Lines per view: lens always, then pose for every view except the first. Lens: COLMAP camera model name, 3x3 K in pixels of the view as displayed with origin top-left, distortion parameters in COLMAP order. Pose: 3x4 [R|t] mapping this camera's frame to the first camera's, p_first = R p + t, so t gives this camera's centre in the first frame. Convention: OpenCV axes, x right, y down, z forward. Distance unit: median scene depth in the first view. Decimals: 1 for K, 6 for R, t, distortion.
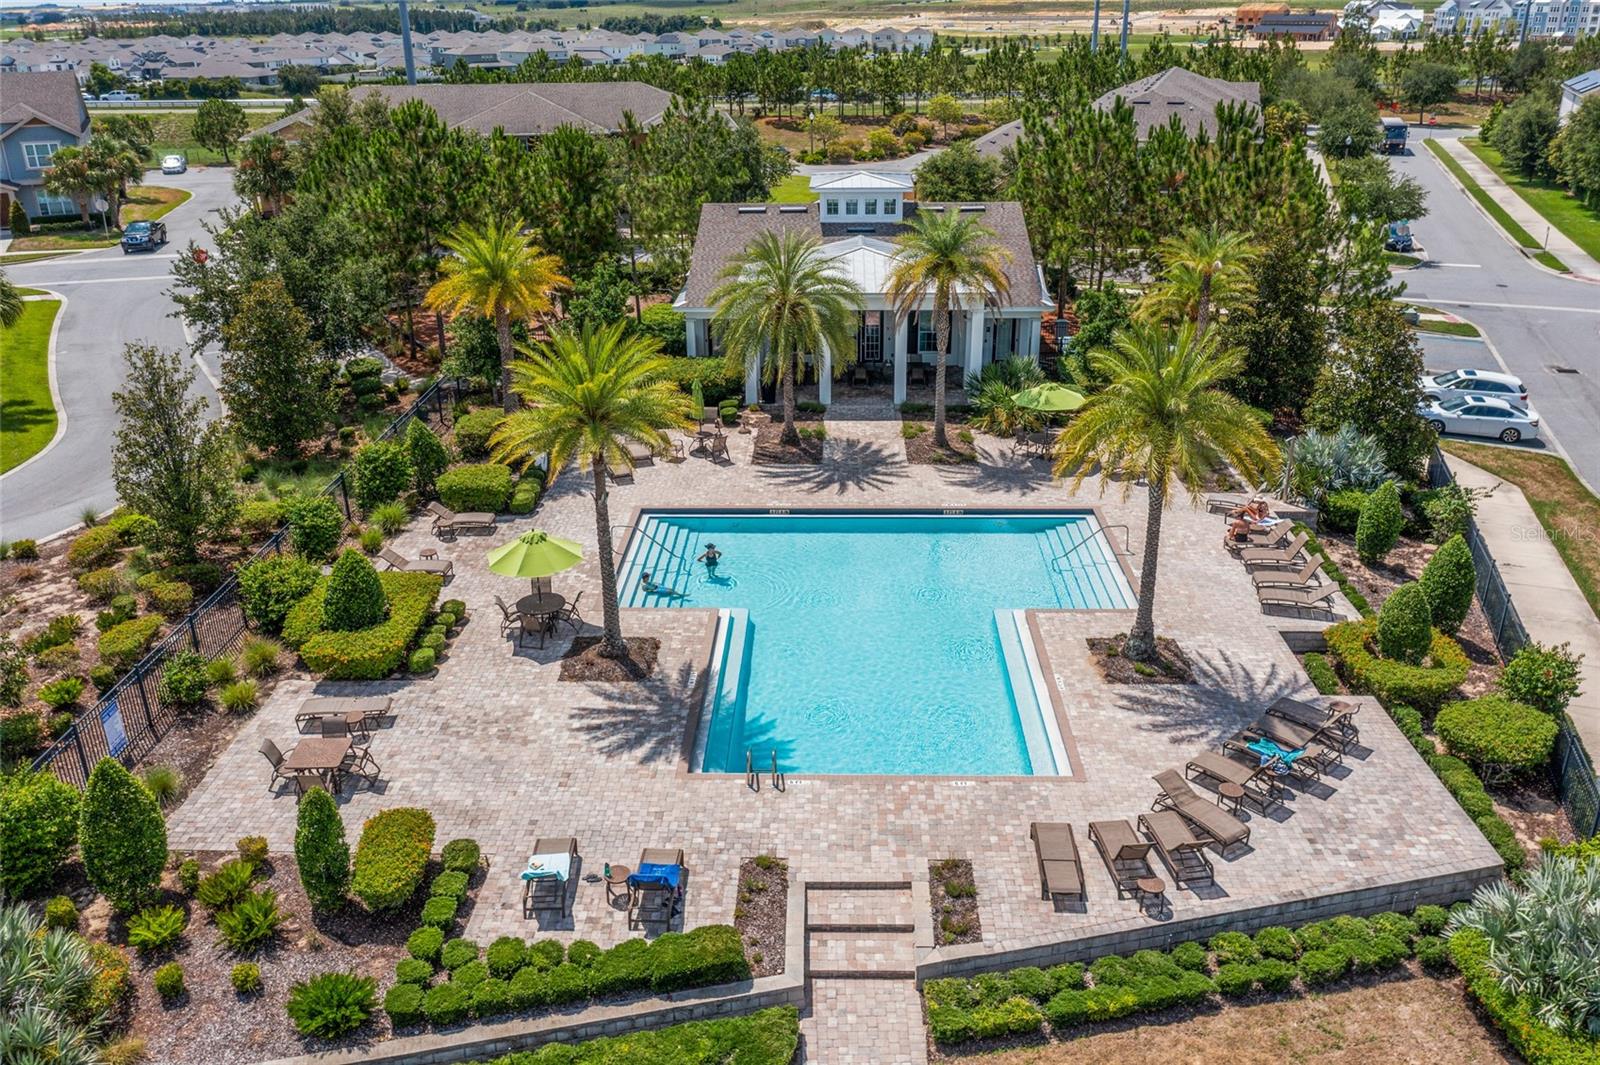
lens RADIAL K [[1271.2, 0, 803.6], [0, 1271.2, 526.7], [0, 0, 1]] dist [-0.007211, 0.007328]
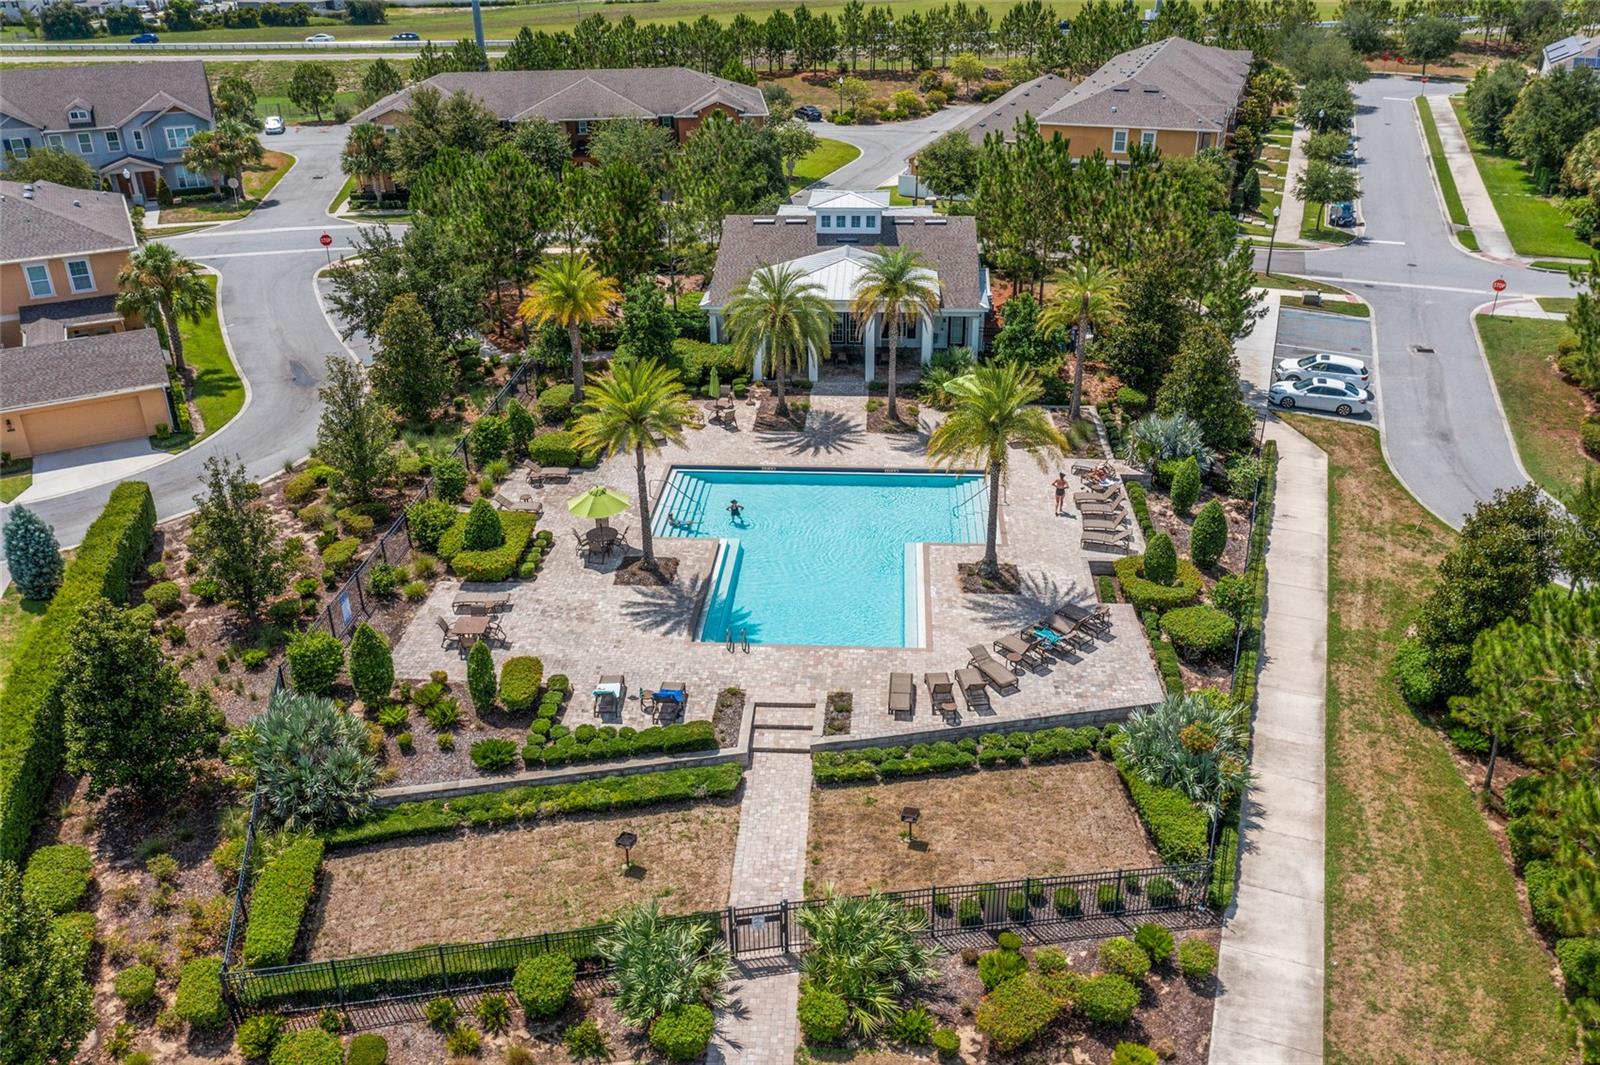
lens RADIAL K [[1265.1, 0, 802.8], [0, 1265.1, 531.6], [0, 0, 1]] dist [-0.000170, -0.001161]
pose [[0.999074, 0.016341, -0.039792, 0.074124], [-0.013328, 0.997106, 0.074849, -0.046700], [0.040900, -0.074249, 0.996401, -0.394943]]
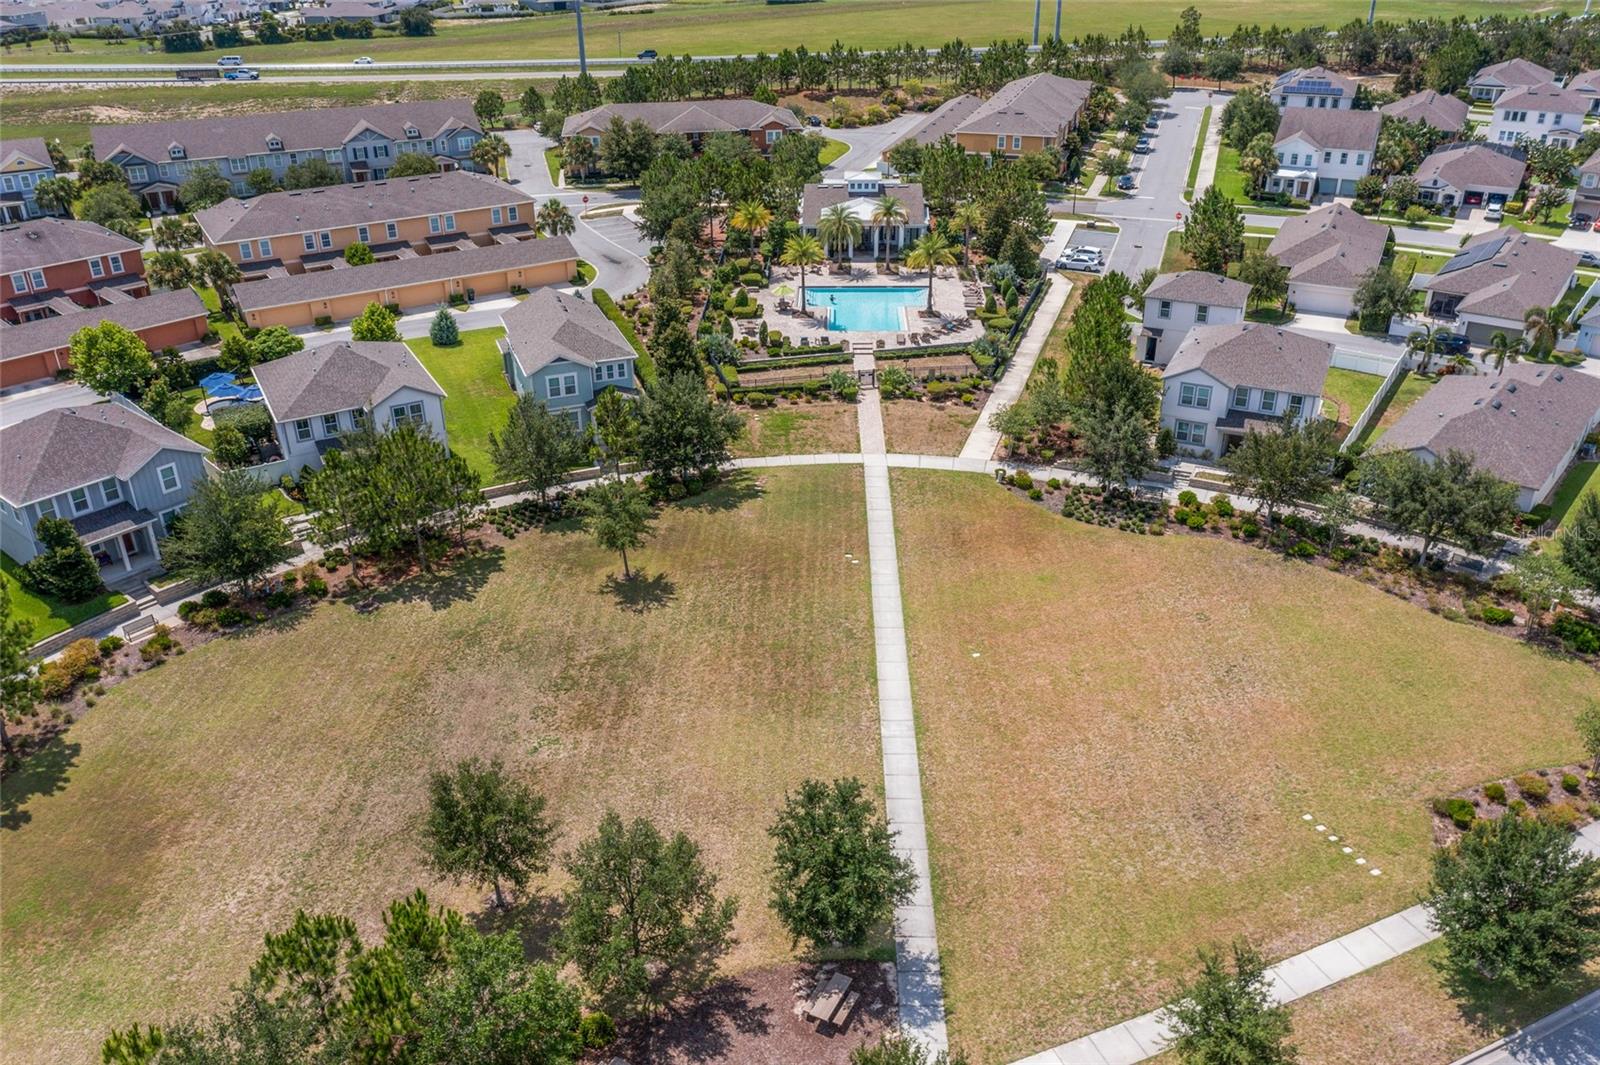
lens RADIAL K [[1258.2, 0, 800.0], [0, 1258.2, 532.5], [0, 0, 1]] dist [0.000277, 0.001386]
pose [[0.999995, -0.001629, -0.002520, -0.114713], [0.001855, 0.995746, 0.092118, 0.327126], [0.002359, -0.092122, 0.995745, -2.391196]]
